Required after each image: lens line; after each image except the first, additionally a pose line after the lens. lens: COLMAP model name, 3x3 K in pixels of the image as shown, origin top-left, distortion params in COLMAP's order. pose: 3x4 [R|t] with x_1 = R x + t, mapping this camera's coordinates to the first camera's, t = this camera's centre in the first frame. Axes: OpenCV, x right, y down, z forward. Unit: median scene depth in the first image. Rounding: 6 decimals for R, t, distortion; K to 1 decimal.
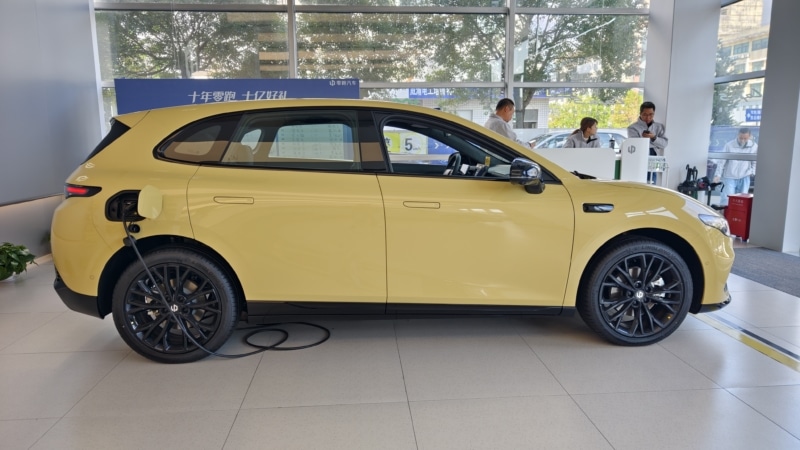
lens RADIAL K [[549.7, 0, 400.0], [0, 549.7, 225.0], [0, 0, 1]] dist [0.009431, 0.000270]
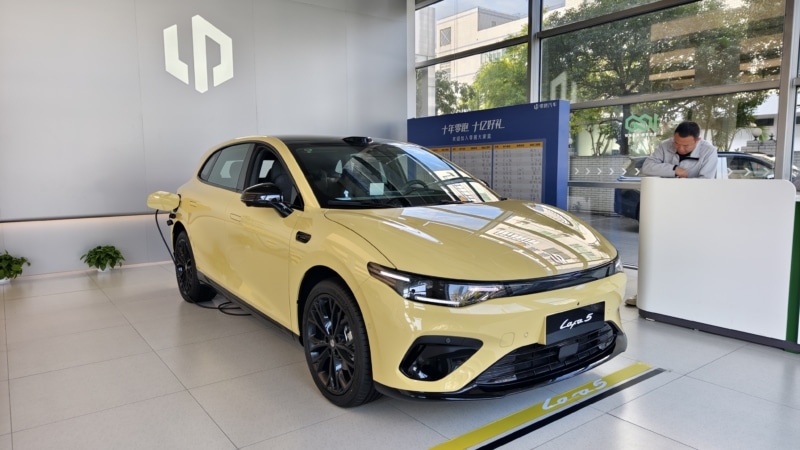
lens RADIAL K [[549.7, 0, 400.0], [0, 549.7, 225.0], [0, 0, 1]] dist [0.009431, 0.000270]
pose [[0.538811, 0.092891, -0.837290, 0.599897], [-0.123302, 0.991894, 0.030696, -0.050272], [0.833354, 0.086700, 0.545897, 0.279325]]
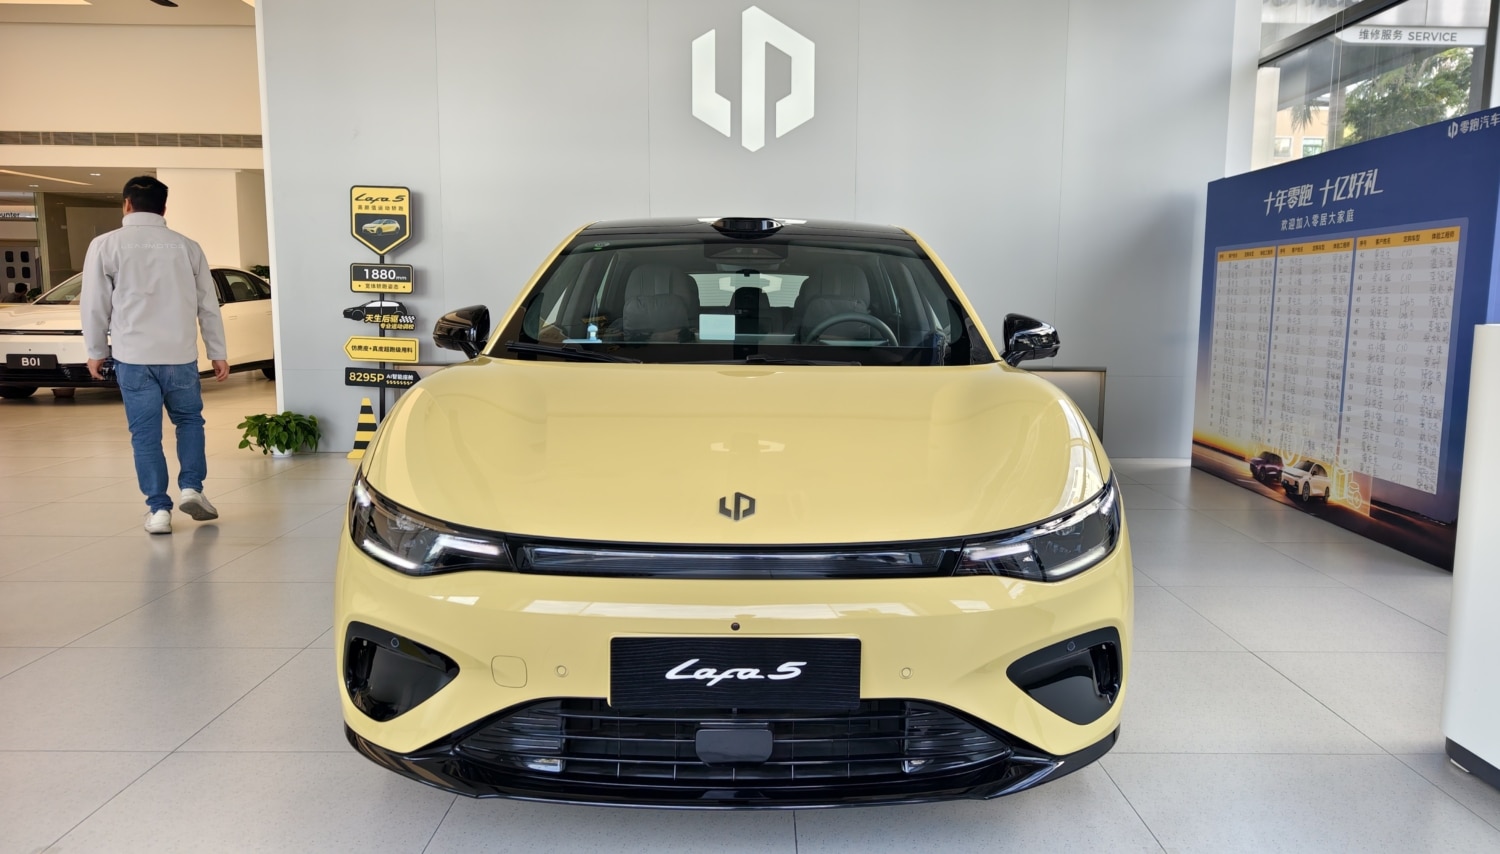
lens RADIAL K [[1066.5, 0, 750.0], [0, 1066.5, 427.0], [0, 0, 1]] dist [0.070033, -0.117369]
pose [[-0.072774, 0.126810, -0.989254, 0.630265], [-0.161864, 0.977232, 0.137176, -0.094799], [0.984126, 0.170107, -0.050591, 0.628278]]
